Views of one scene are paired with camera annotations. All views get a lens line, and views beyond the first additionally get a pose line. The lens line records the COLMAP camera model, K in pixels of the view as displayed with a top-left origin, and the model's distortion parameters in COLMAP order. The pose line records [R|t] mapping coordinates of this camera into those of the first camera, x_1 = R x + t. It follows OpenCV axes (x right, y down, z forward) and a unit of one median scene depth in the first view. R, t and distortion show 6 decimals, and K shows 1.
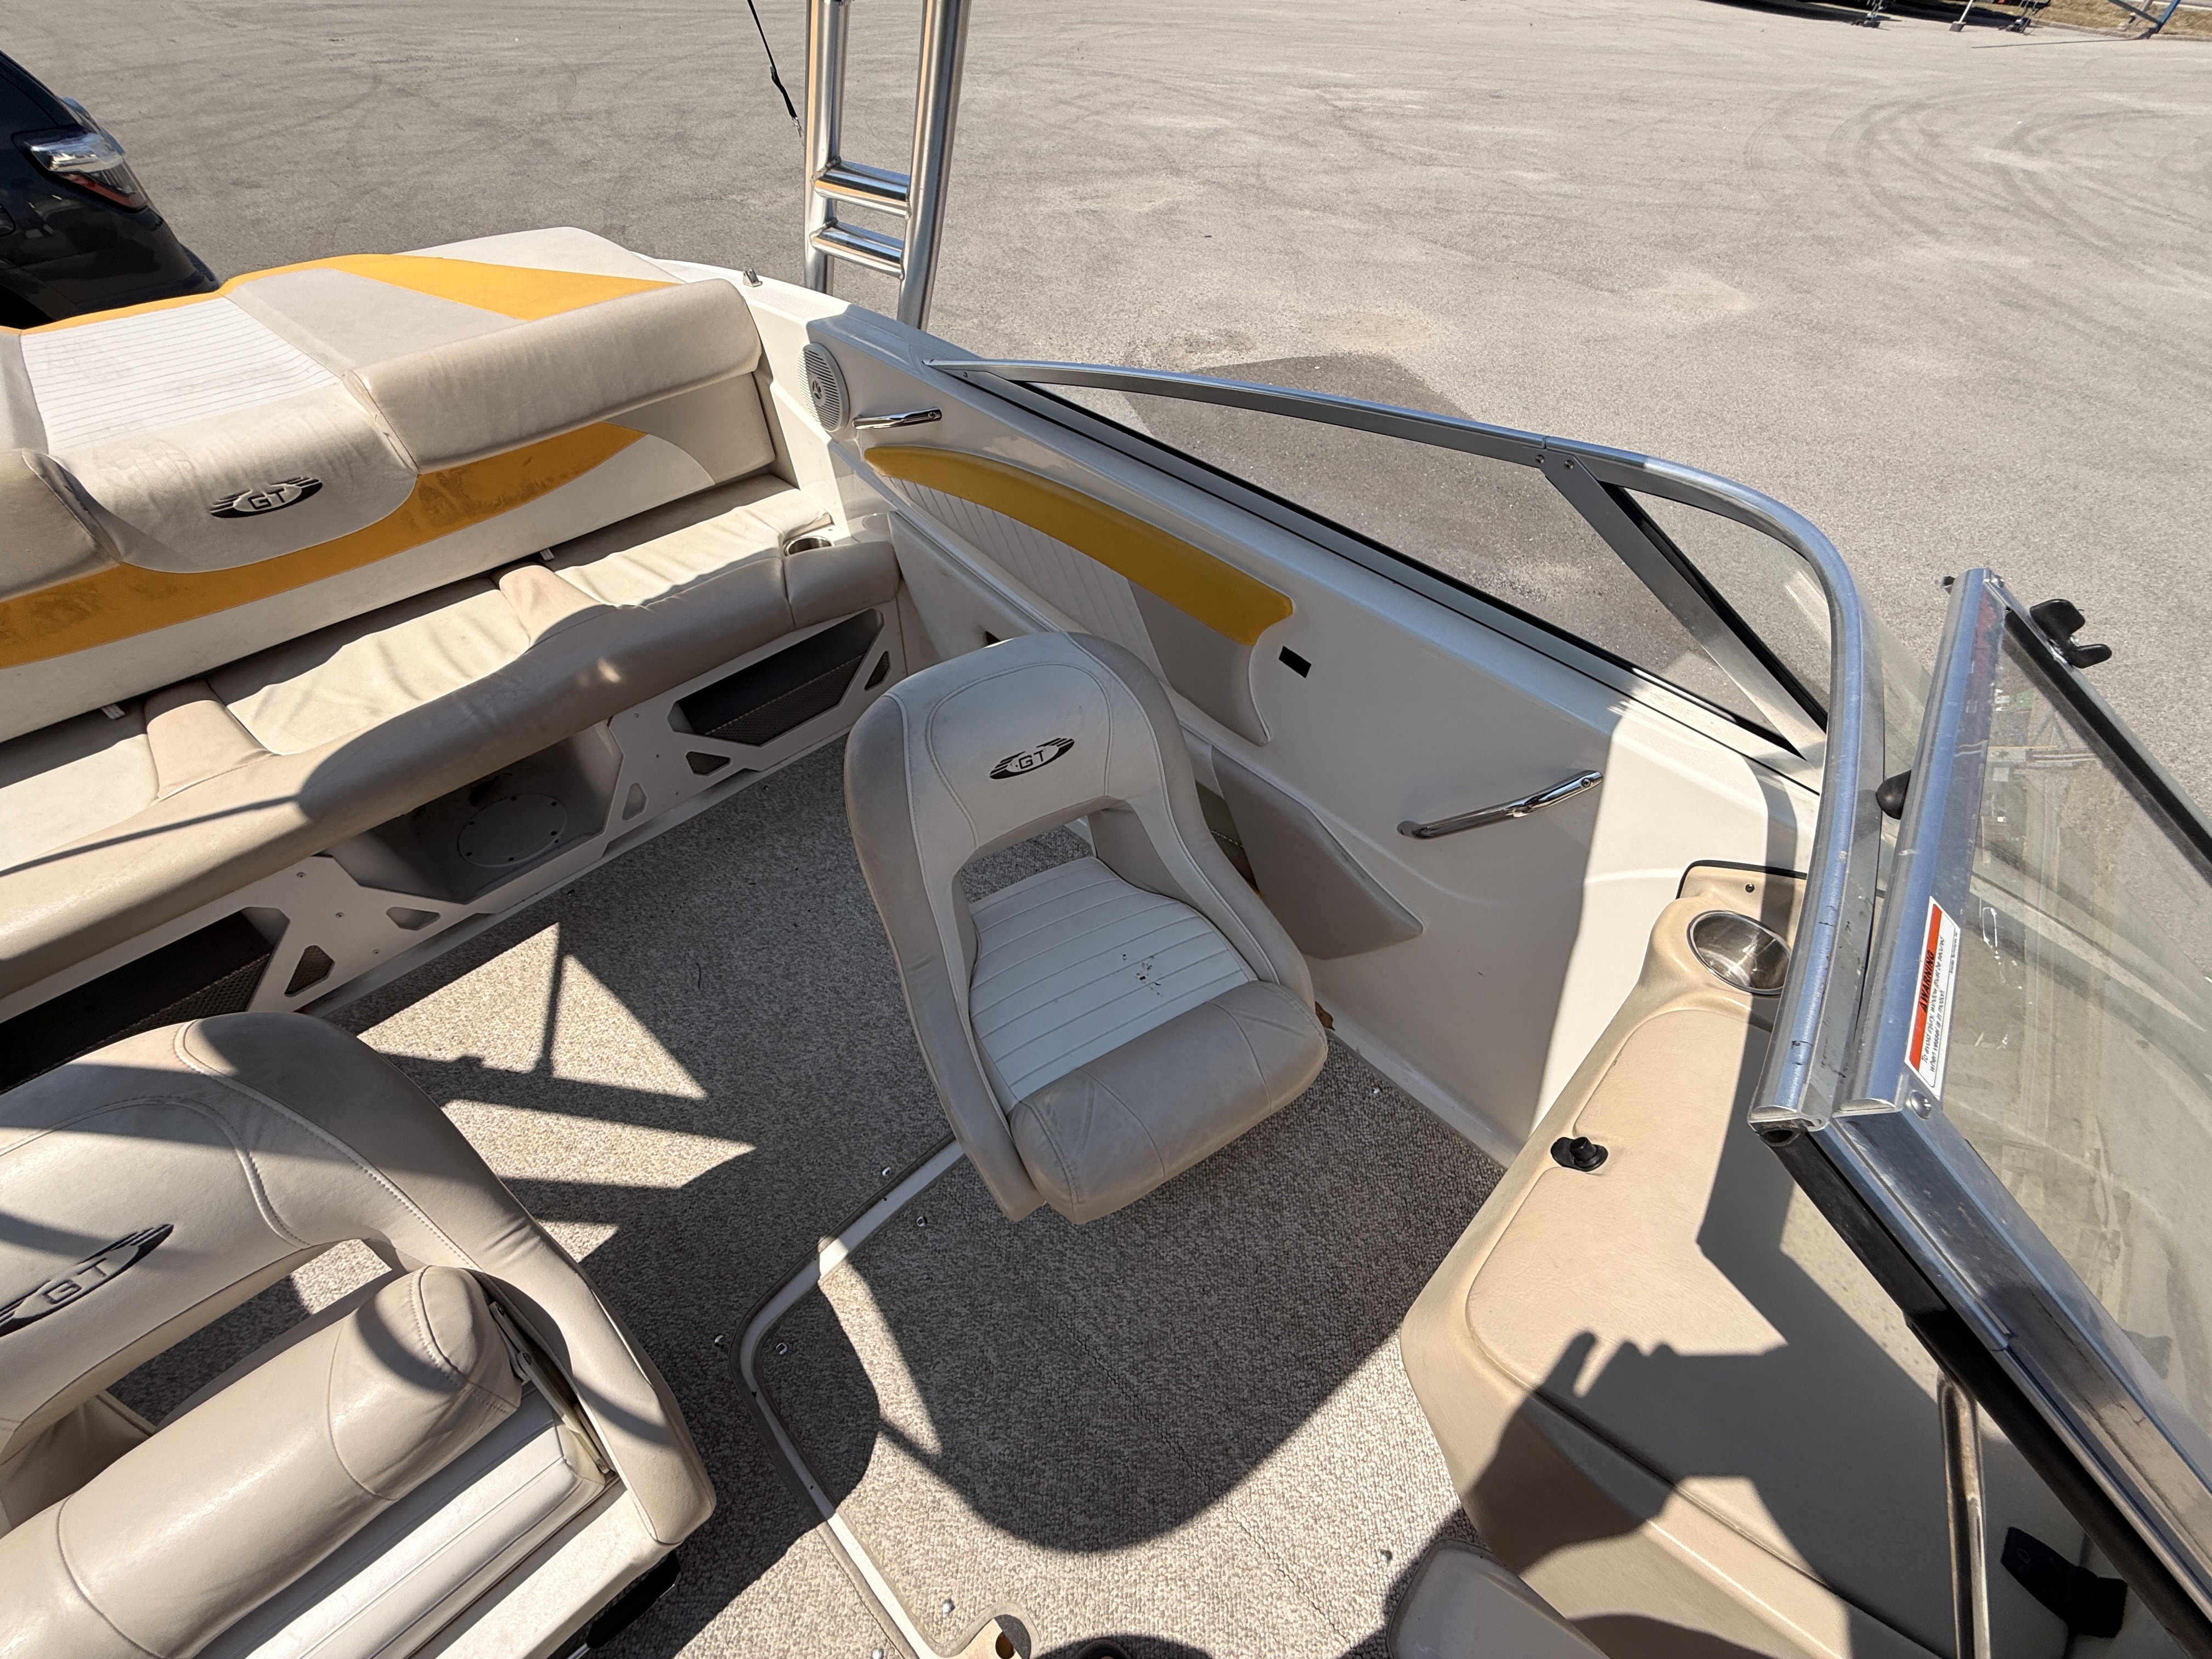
lens RADIAL K [[887.8, 0, 1105.9], [0, 887.8, 831.9], [0, 0, 1]] dist [-0.001825, 0.000788]
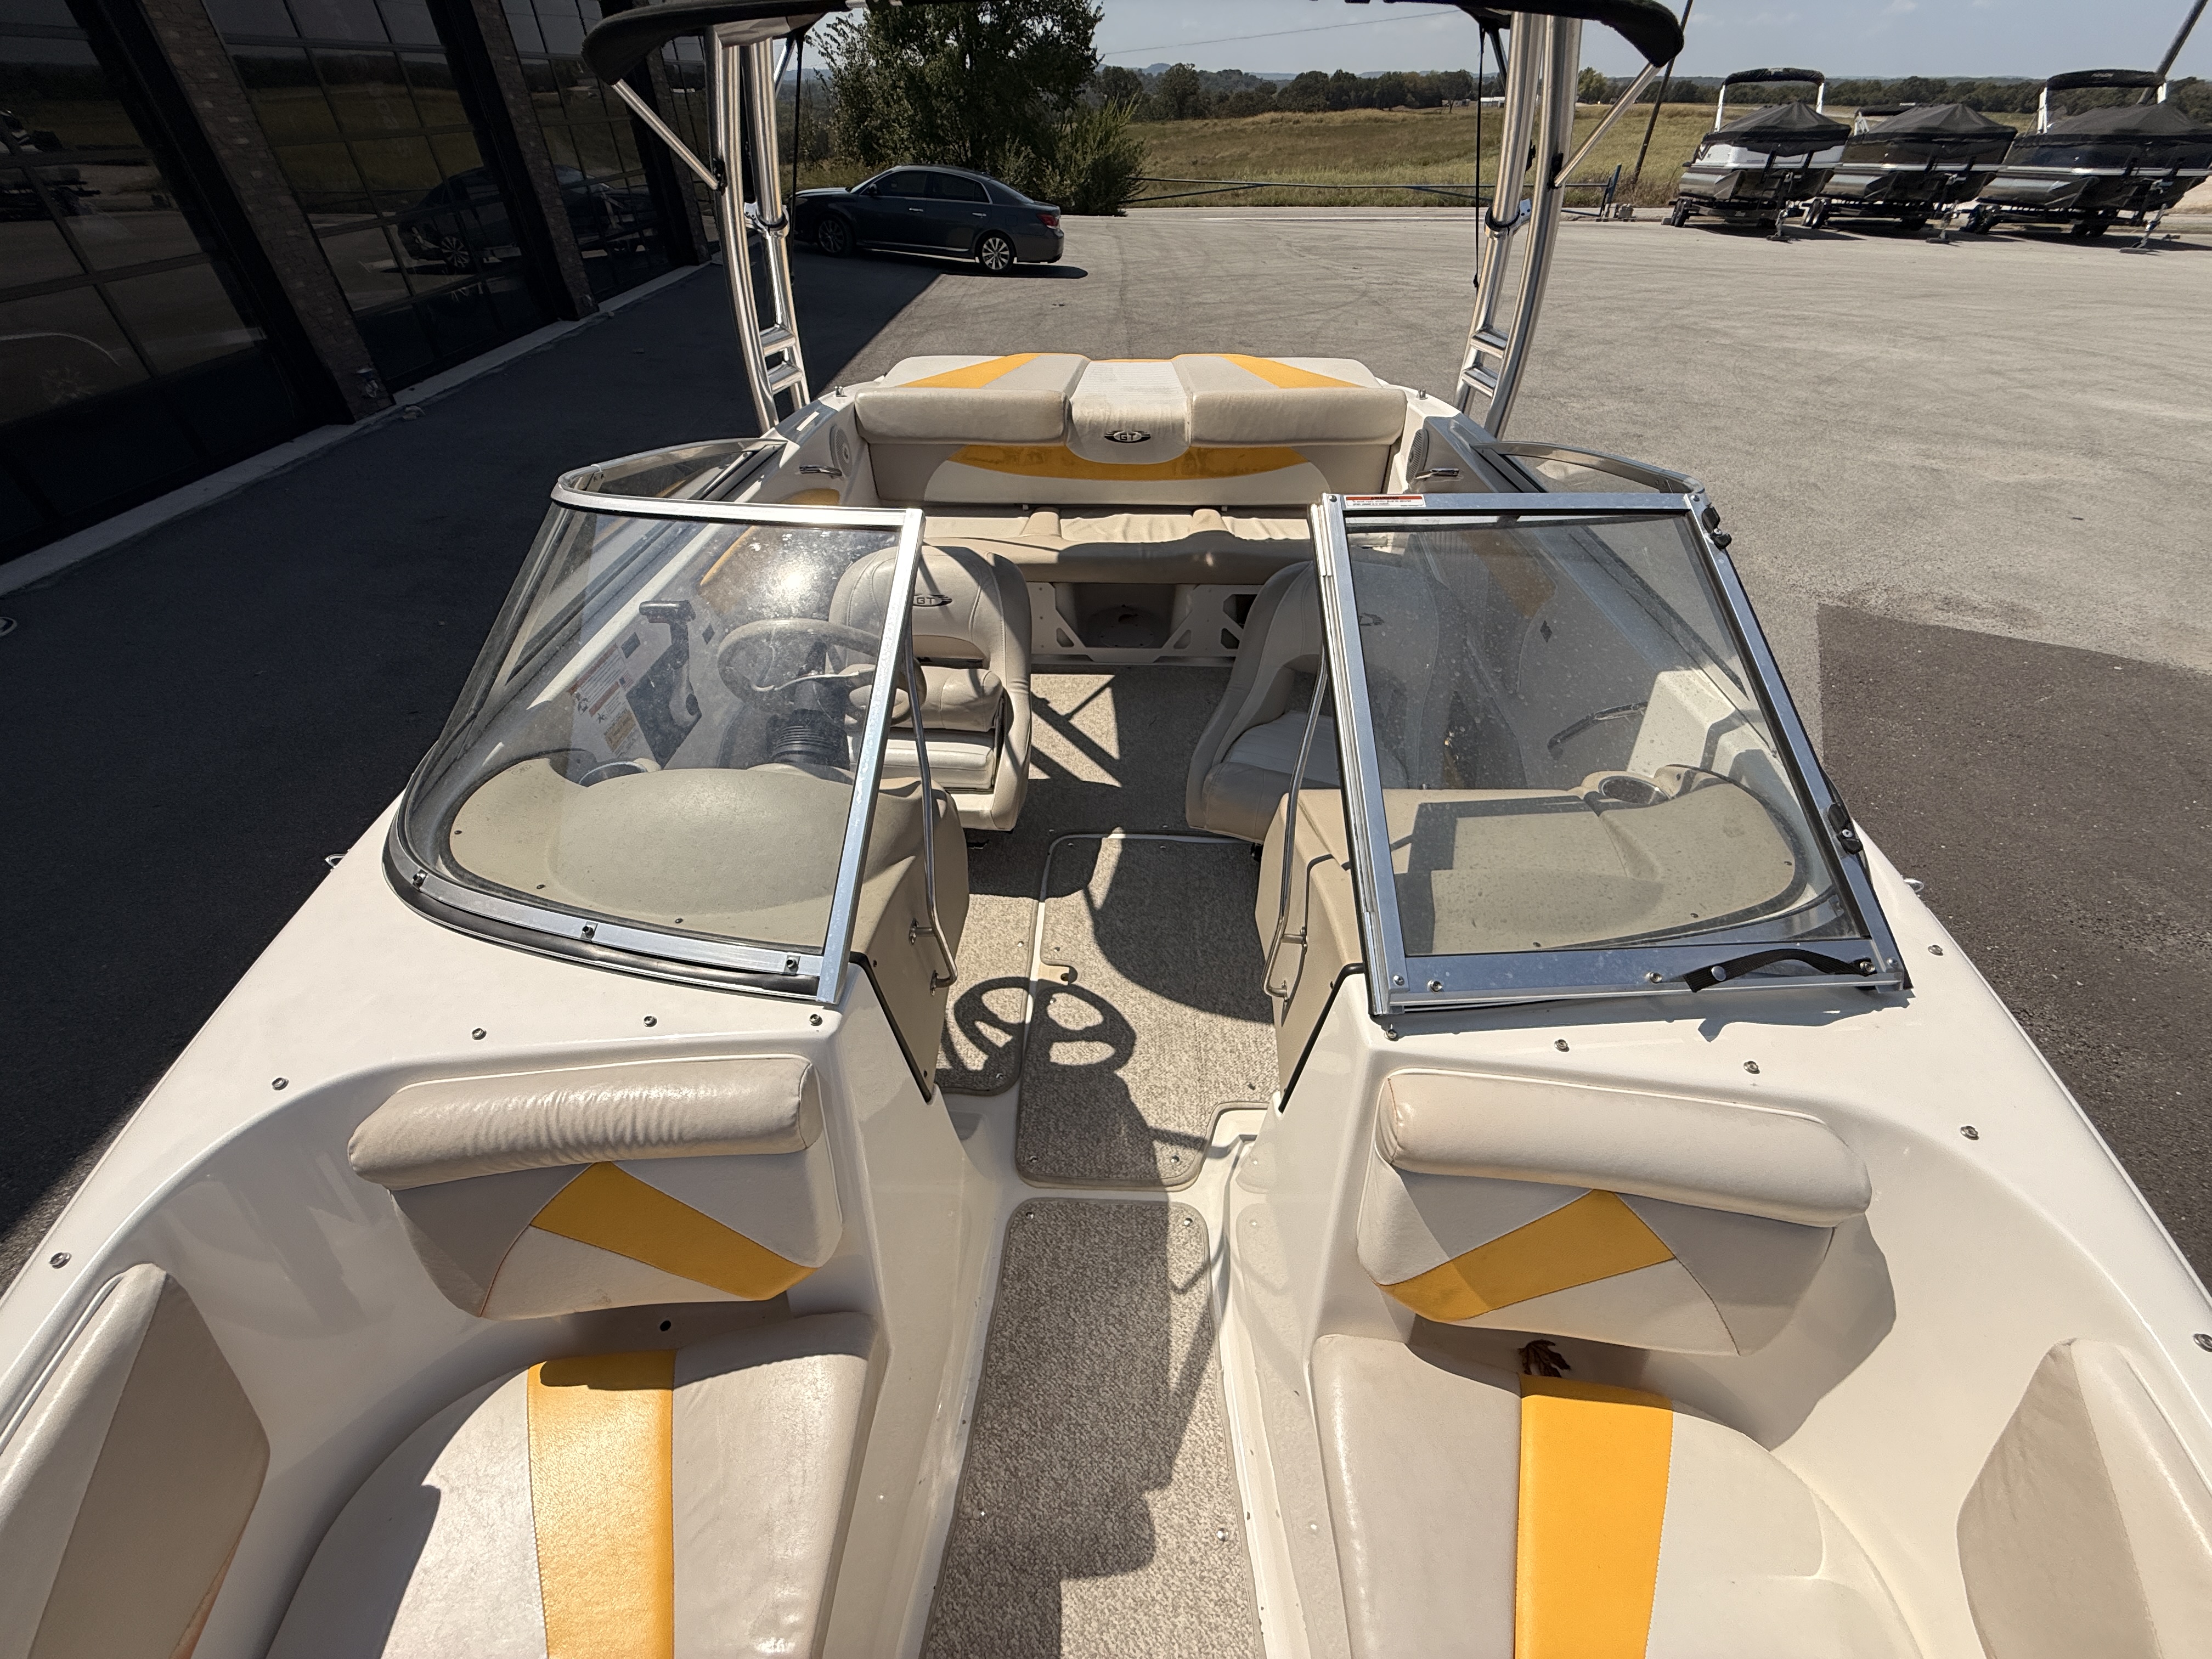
lens RADIAL K [[889.3, 0, 1103.9], [0, 889.3, 830.9], [0, 0, 1]] dist [-0.001022, 0.000638]
pose [[0.675431, 0.435034, -0.595431, 0.584336], [-0.533876, 0.845476, 0.012116, 0.364889], [0.508694, 0.309702, 0.803315, -0.363379]]
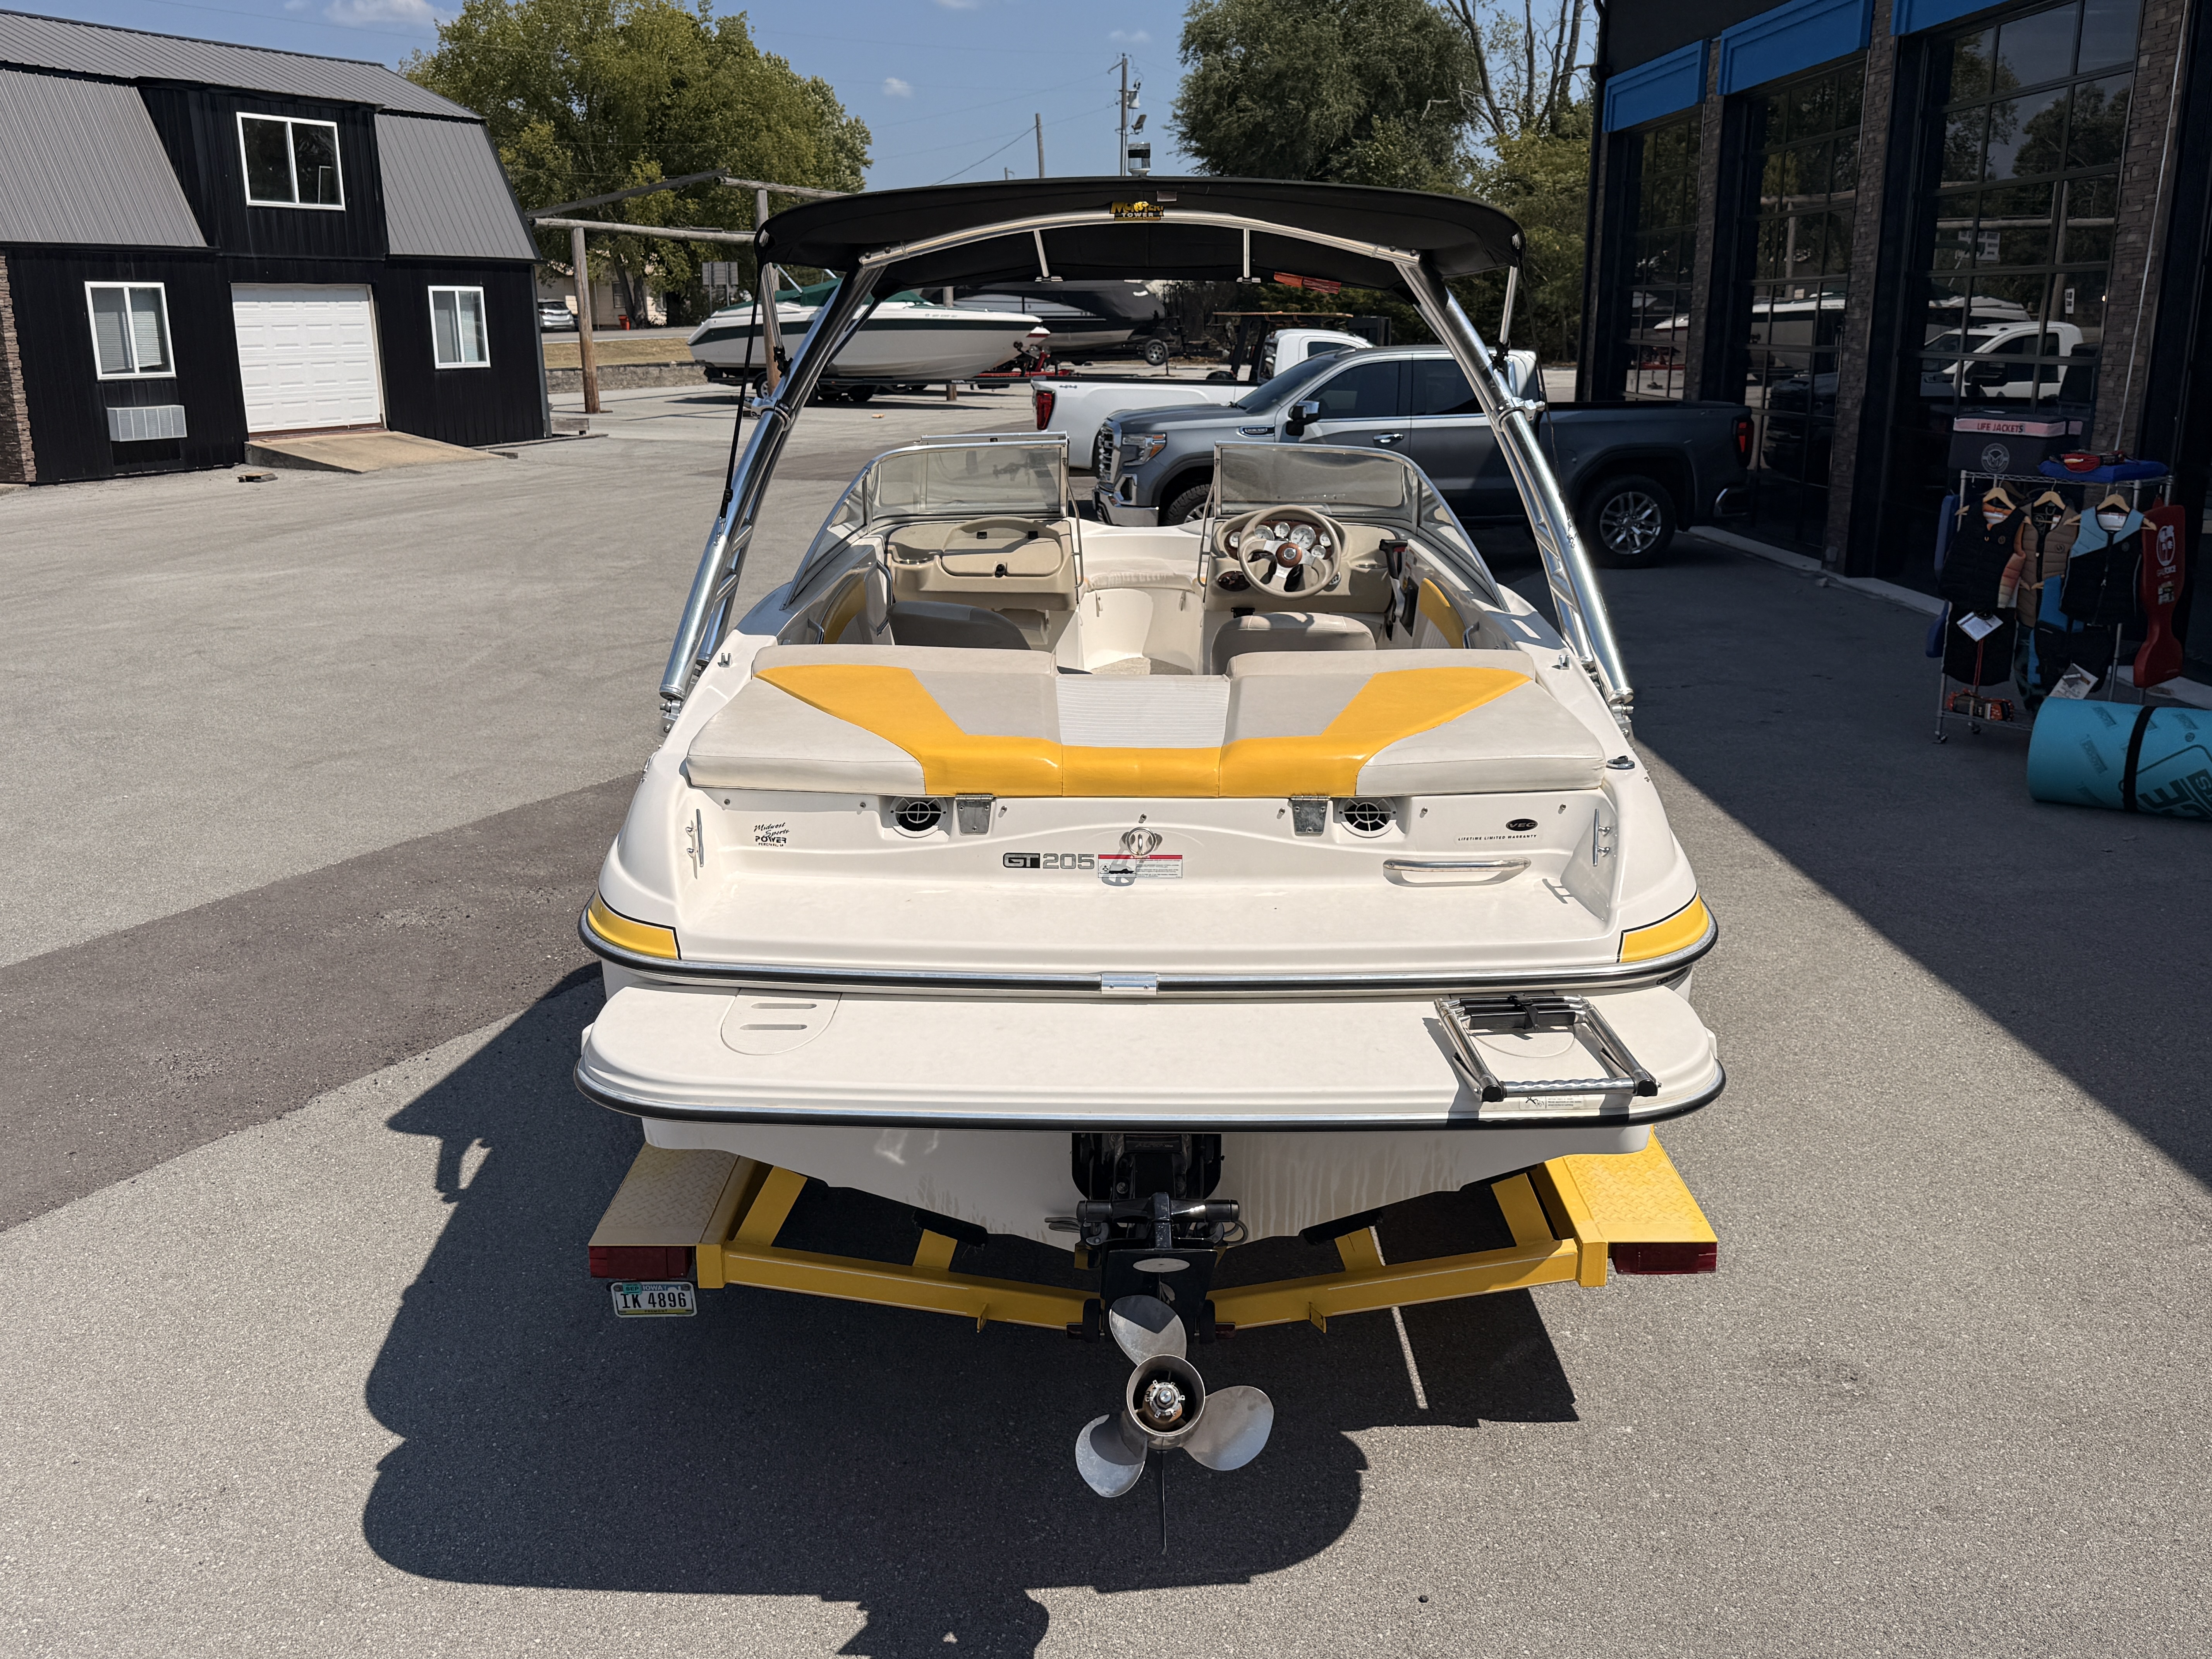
lens RADIAL K [[1913.1, 0, 1102.5], [0, 1913.1, 832.3], [0, 0, 1]] dist [0.146550, -0.275749]
pose [[-0.685331, -0.233175, 0.689892, -2.891340], [0.528457, 0.492576, 0.691449, -2.300514], [-0.501053, 0.838450, -0.214355, 1.742402]]
